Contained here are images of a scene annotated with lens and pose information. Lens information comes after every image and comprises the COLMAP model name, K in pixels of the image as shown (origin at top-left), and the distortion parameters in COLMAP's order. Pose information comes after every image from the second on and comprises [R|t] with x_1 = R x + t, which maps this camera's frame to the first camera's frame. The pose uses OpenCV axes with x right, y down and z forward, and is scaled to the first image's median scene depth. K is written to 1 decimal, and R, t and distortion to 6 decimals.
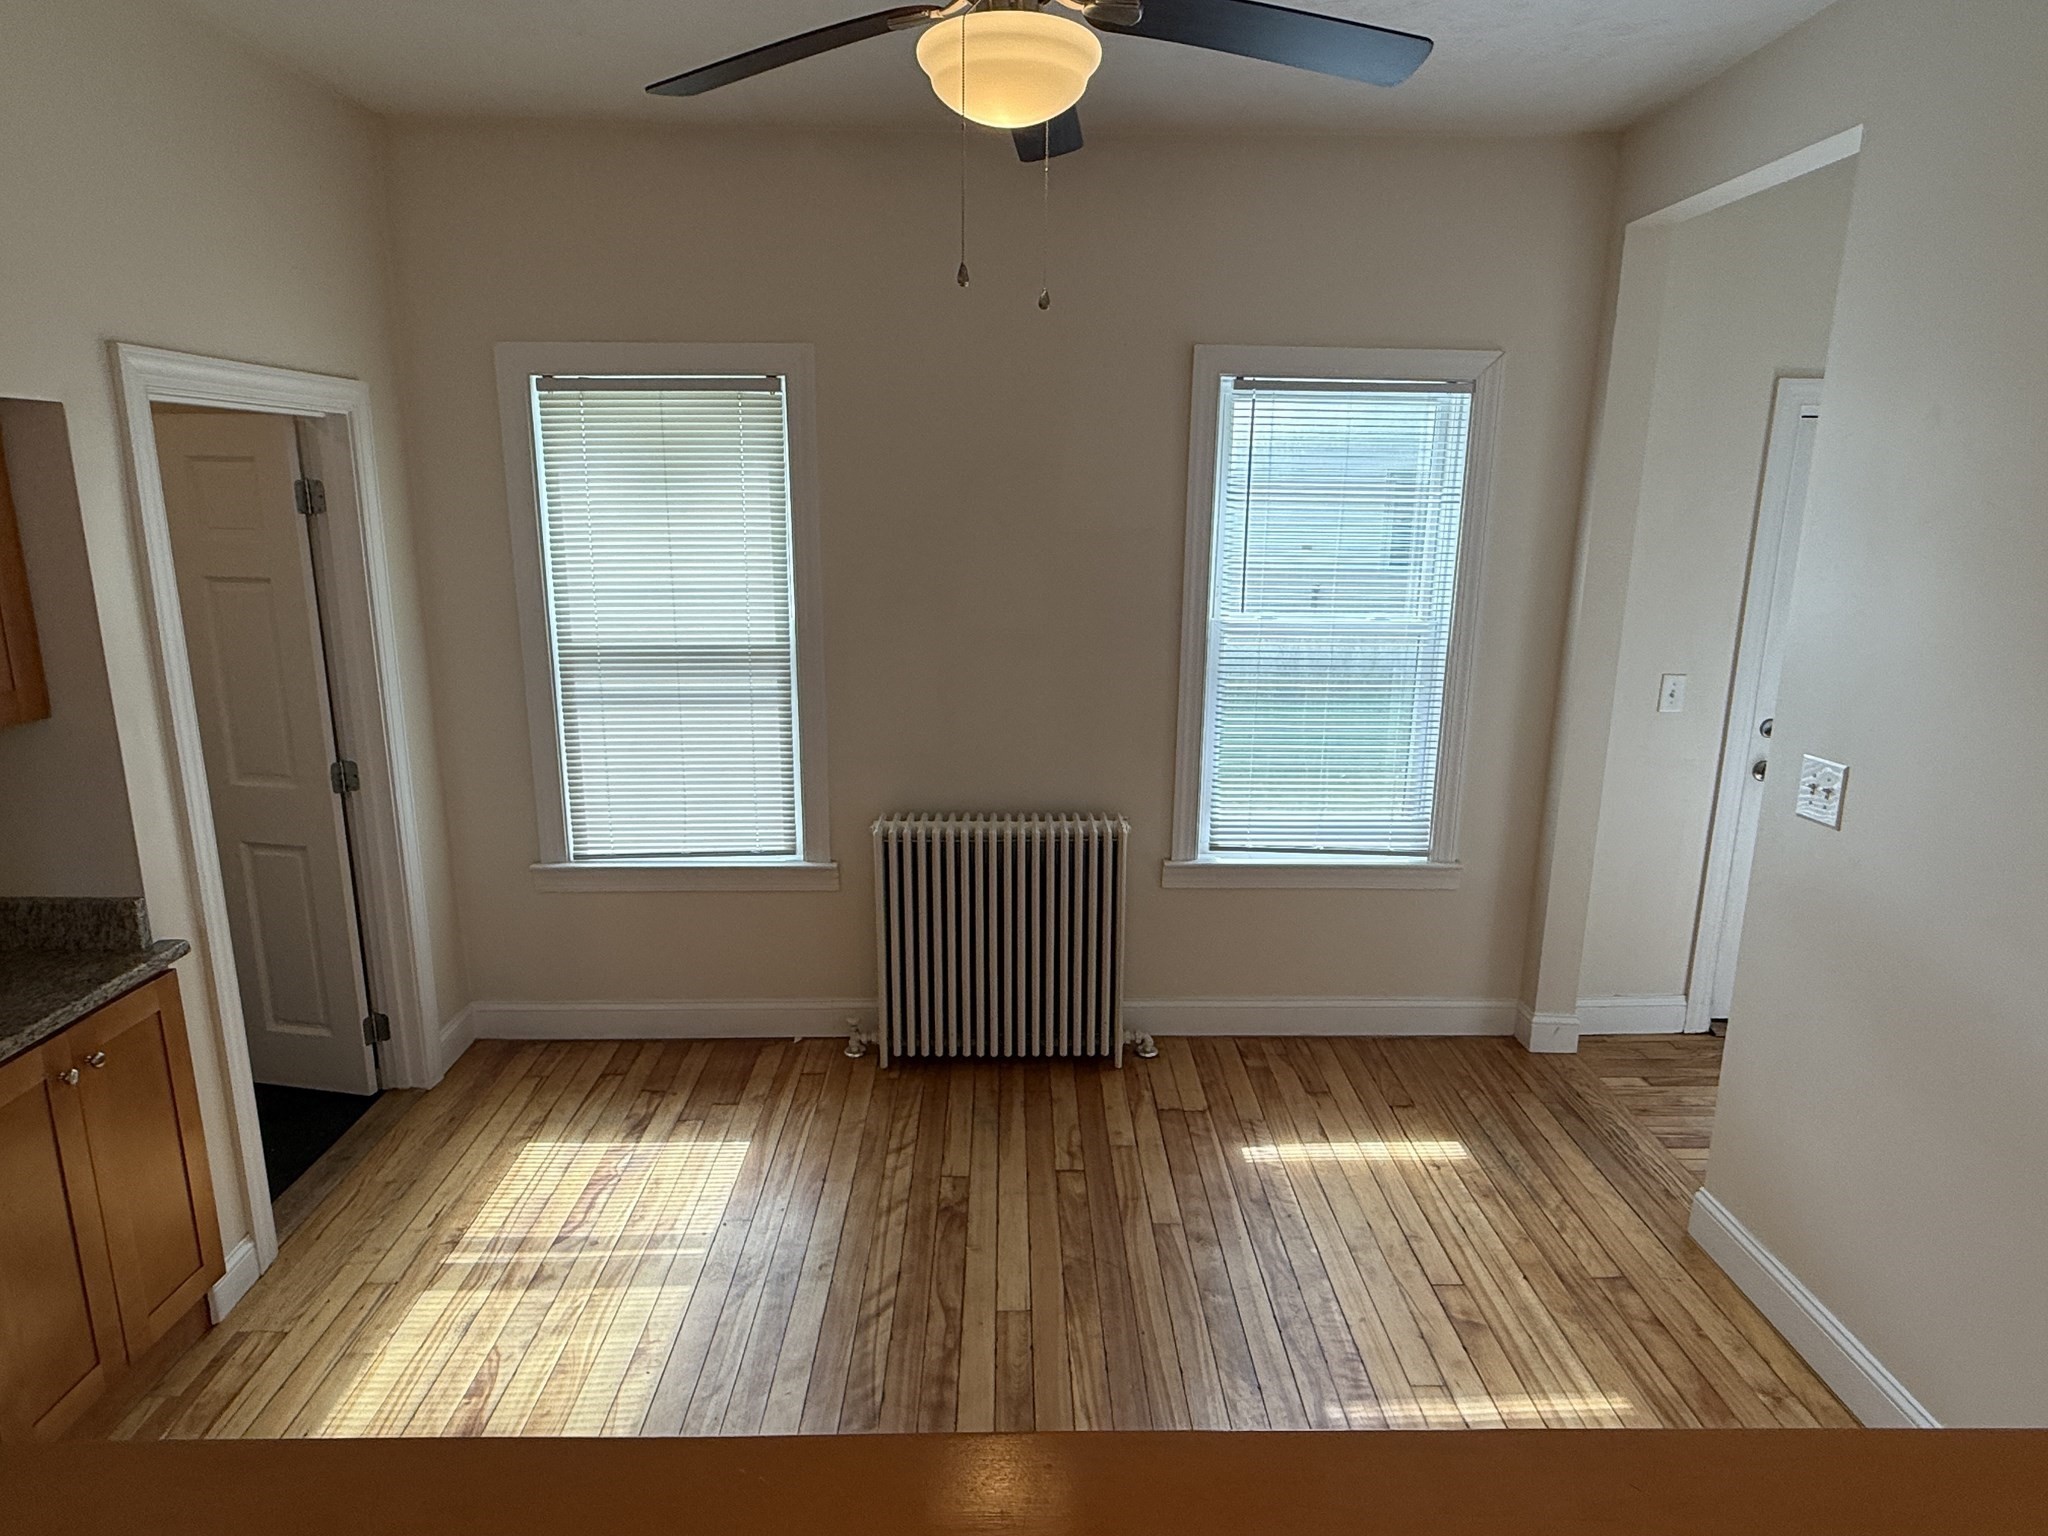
lens RADIAL K [[1200.3, 0, 1024.7], [0, 1200.3, 773.4], [0, 0, 1]] dist [-0.000993, 0.001072]
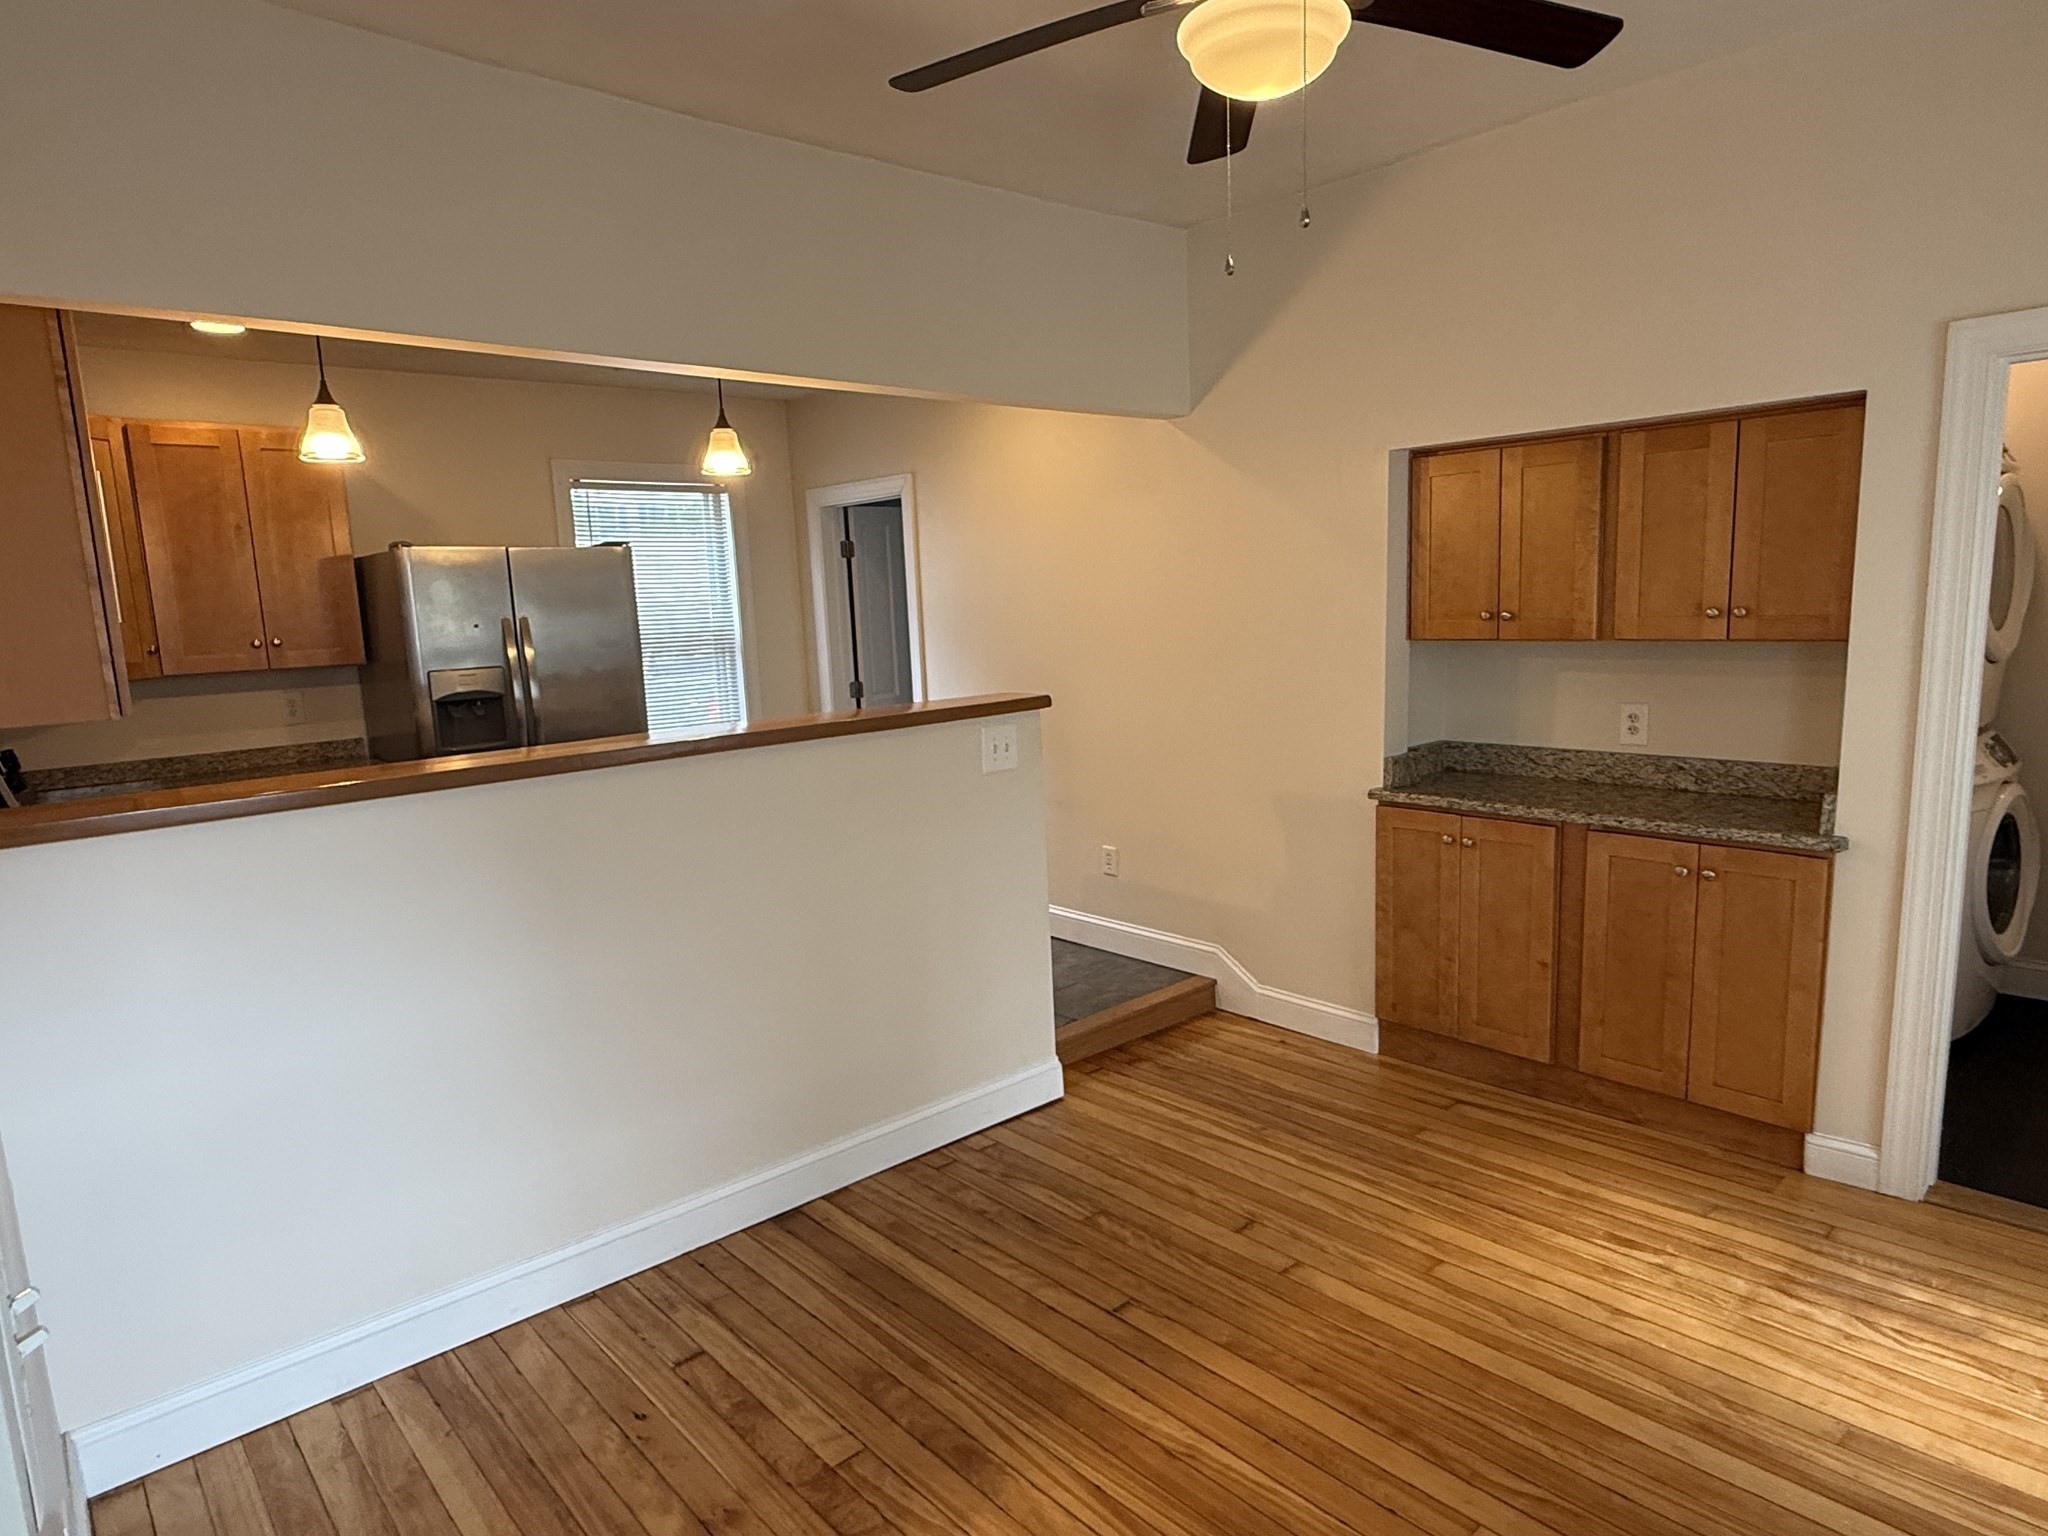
lens RADIAL K [[1188.7, 0, 1021.9], [0, 1188.7, 776.5], [0, 0, 1]] dist [-0.007141, -0.001662]
pose [[-0.749138, 0.121484, -0.651179, 0.459097], [-0.122560, 0.940647, 0.316485, -0.134040], [0.650977, 0.316900, -0.689785, 0.892966]]
